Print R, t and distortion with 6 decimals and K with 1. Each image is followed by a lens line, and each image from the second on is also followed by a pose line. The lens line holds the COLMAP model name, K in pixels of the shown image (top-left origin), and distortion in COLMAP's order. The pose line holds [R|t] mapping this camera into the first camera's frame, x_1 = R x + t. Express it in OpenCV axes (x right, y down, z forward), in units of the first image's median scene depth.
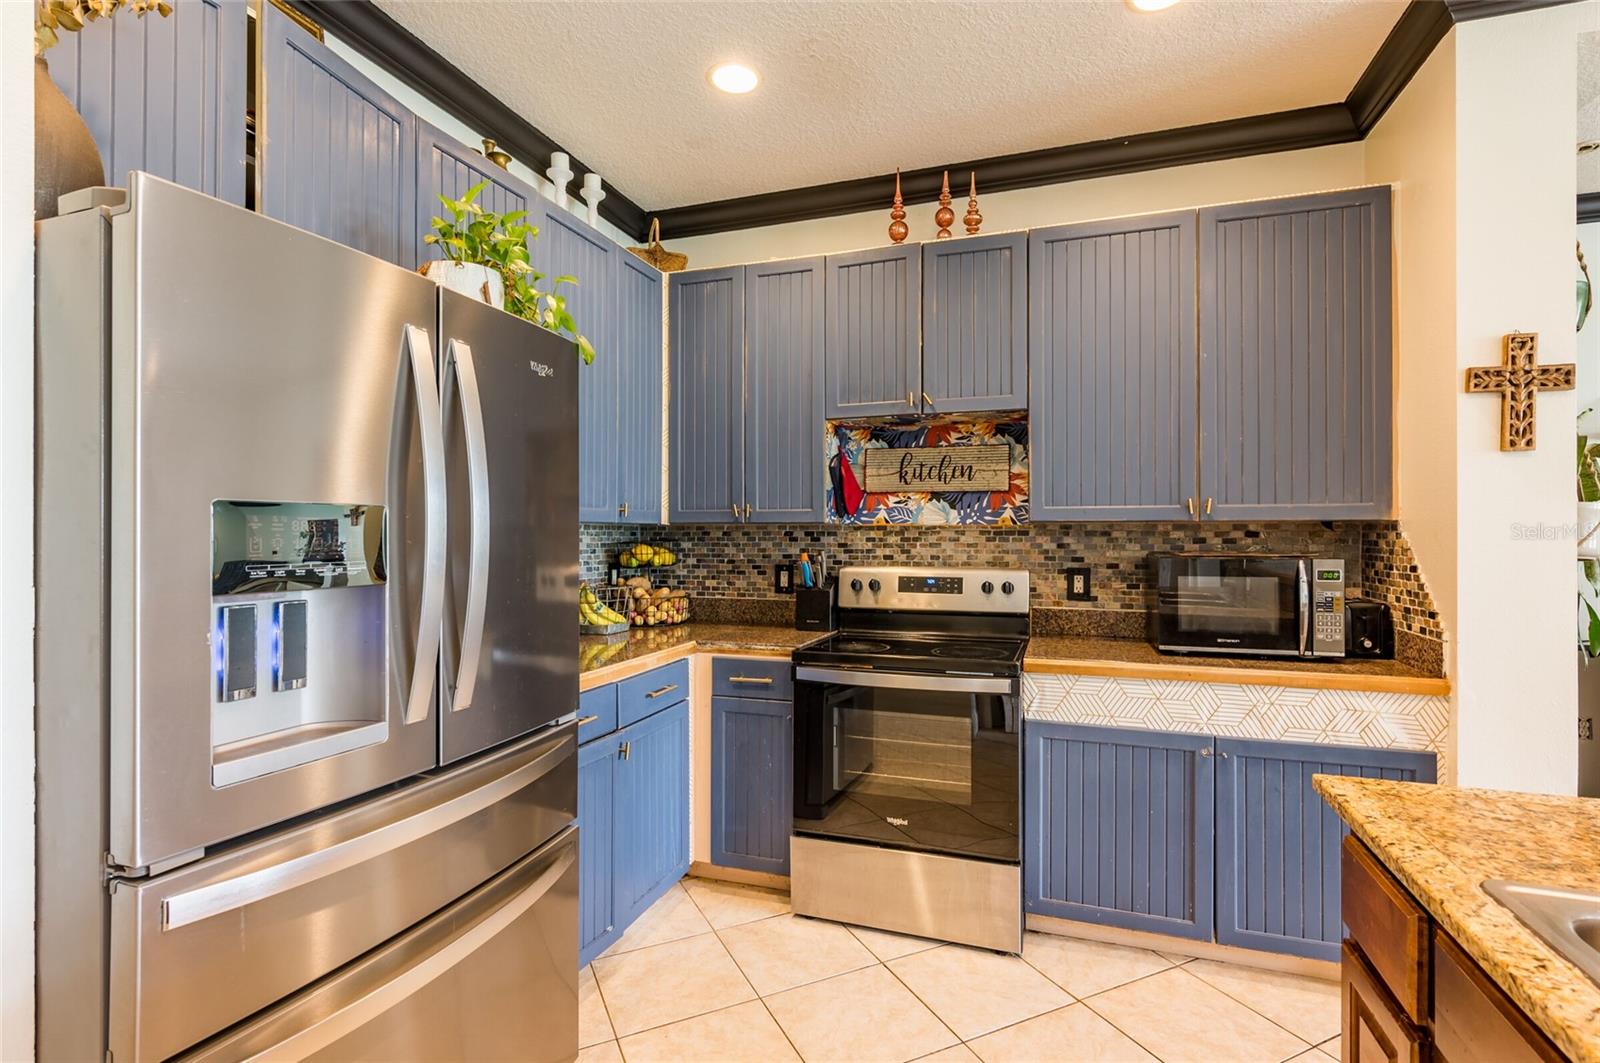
lens RADIAL K [[750.1, 0, 800.0], [0, 750.1, 531.5], [0, 0, 1]] dist [-0.001004, -0.000053]
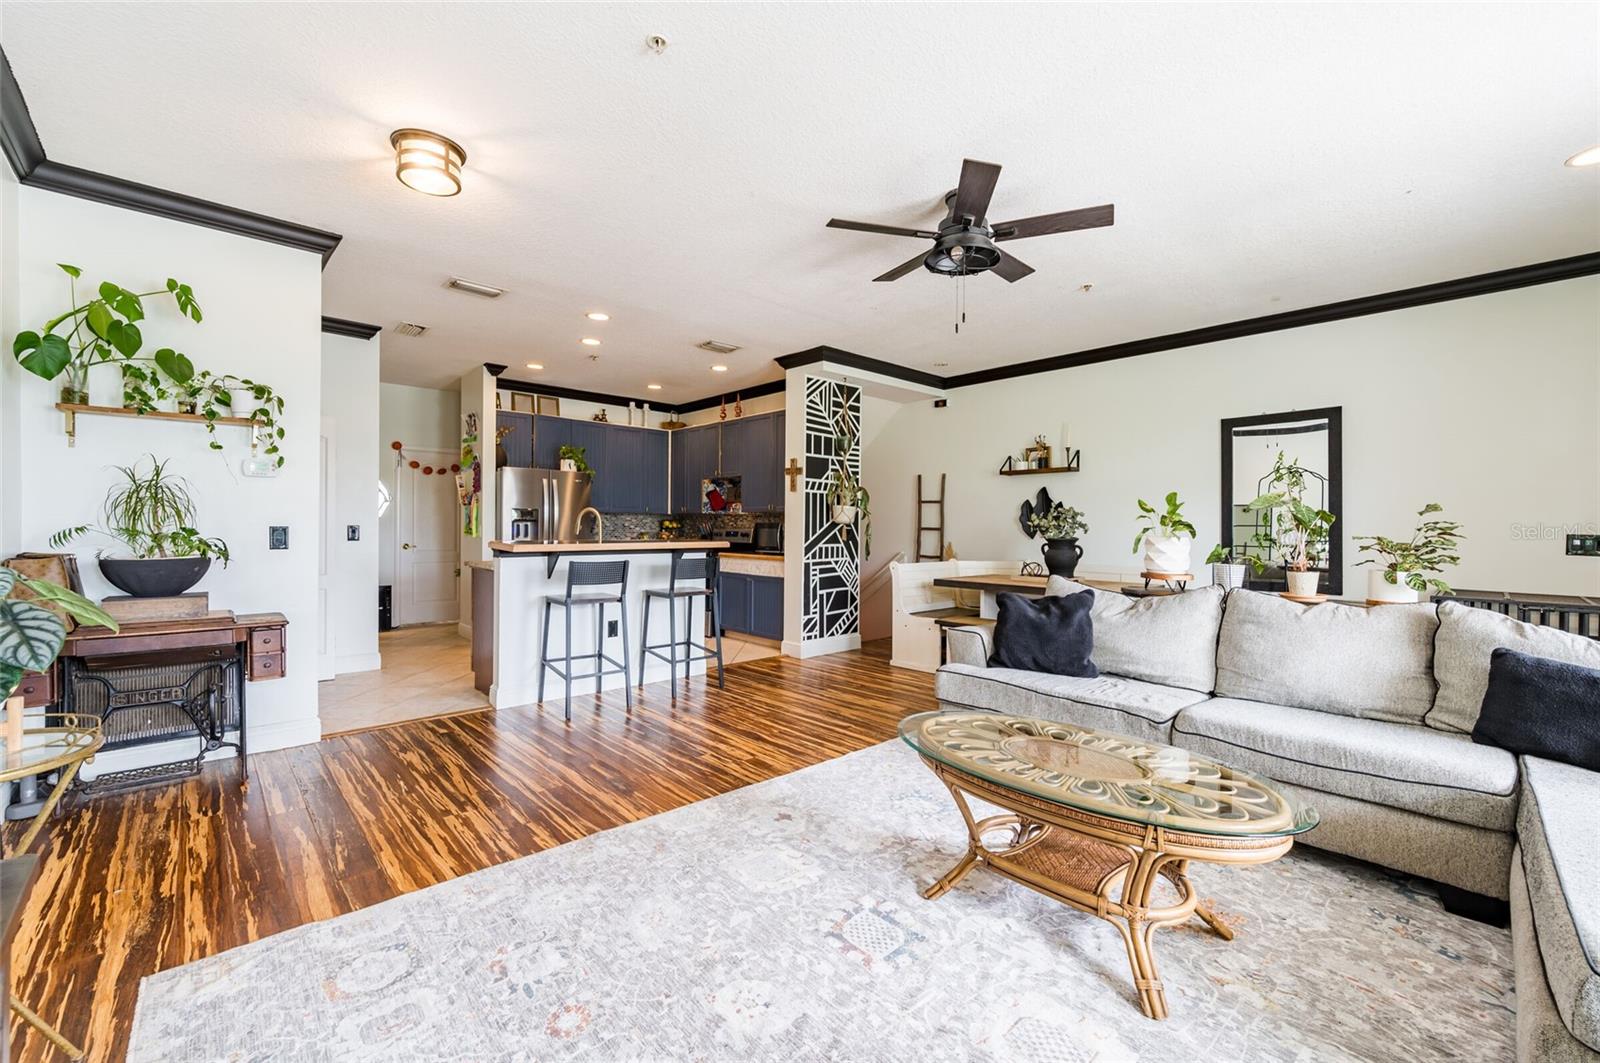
lens RADIAL K [[637.6, 0, 800.0], [0, 637.6, 531.5], [0, 0, 1]] dist [-0.000268, -0.000005]
pose [[0.873467, 0.005736, -0.486850, 1.621518], [-0.002154, 0.999966, 0.007916, 0.042549], [0.486879, -0.005866, 0.873450, -1.052472]]
